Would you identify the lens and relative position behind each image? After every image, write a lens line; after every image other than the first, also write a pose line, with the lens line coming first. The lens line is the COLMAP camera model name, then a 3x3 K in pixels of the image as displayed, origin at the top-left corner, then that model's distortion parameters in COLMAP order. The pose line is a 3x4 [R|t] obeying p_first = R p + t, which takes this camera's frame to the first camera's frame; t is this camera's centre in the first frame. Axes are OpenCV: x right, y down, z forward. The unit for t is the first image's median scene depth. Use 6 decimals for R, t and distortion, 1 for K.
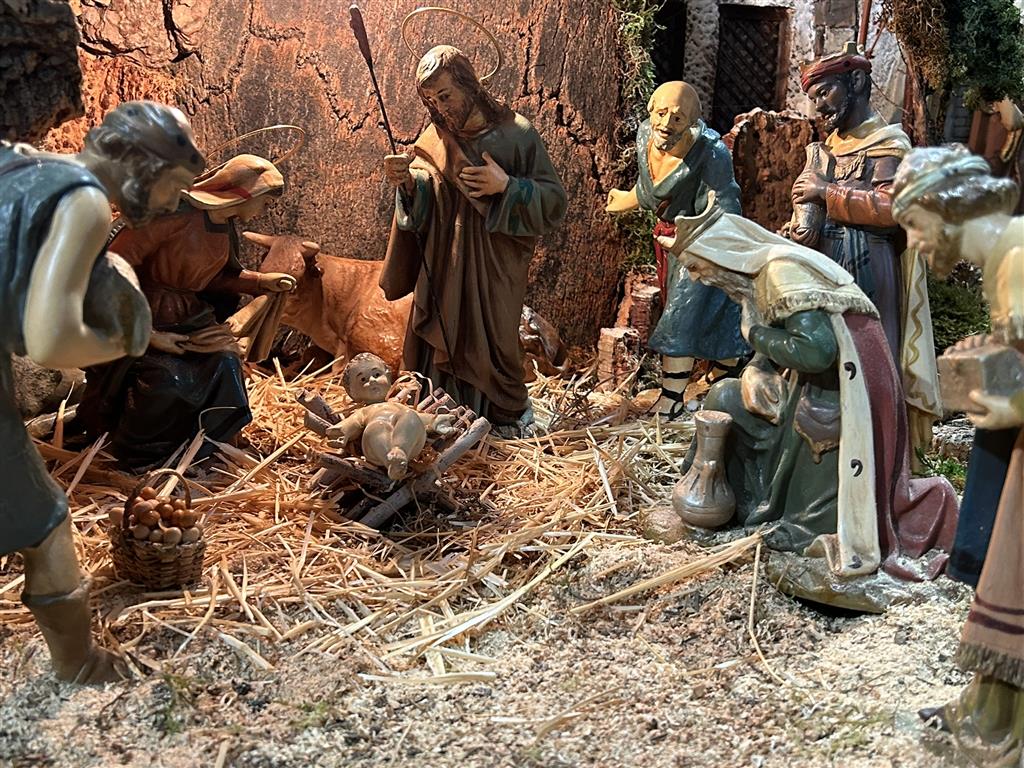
lens RADIAL K [[1217.0, 0, 516.6], [0, 1217.0, 383.0], [0, 0, 1]] dist [0.173609, -0.535183]
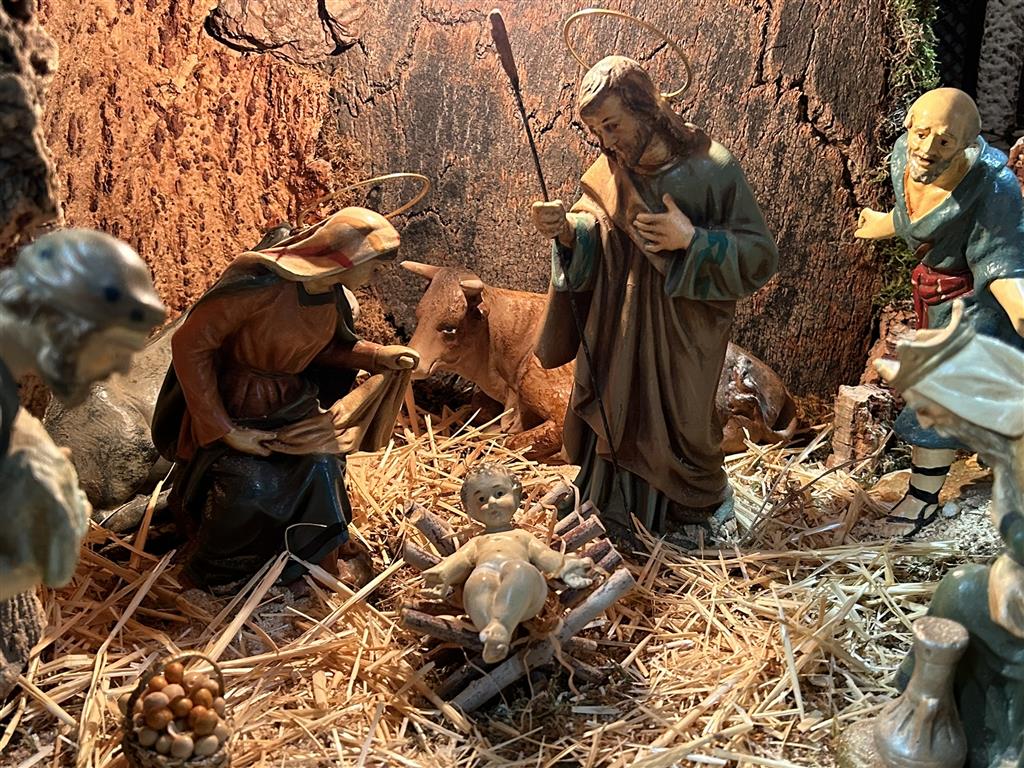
lens RADIAL K [[1217.0, 0, 516.6], [0, 1217.0, 383.0], [0, 0, 1]] dist [0.173609, -0.535183]
pose [[0.968700, 0.055901, -0.241858, 0.065392], [-0.037060, 0.995962, 0.081765, -0.114614], [0.245452, -0.070242, 0.966861, 0.204304]]
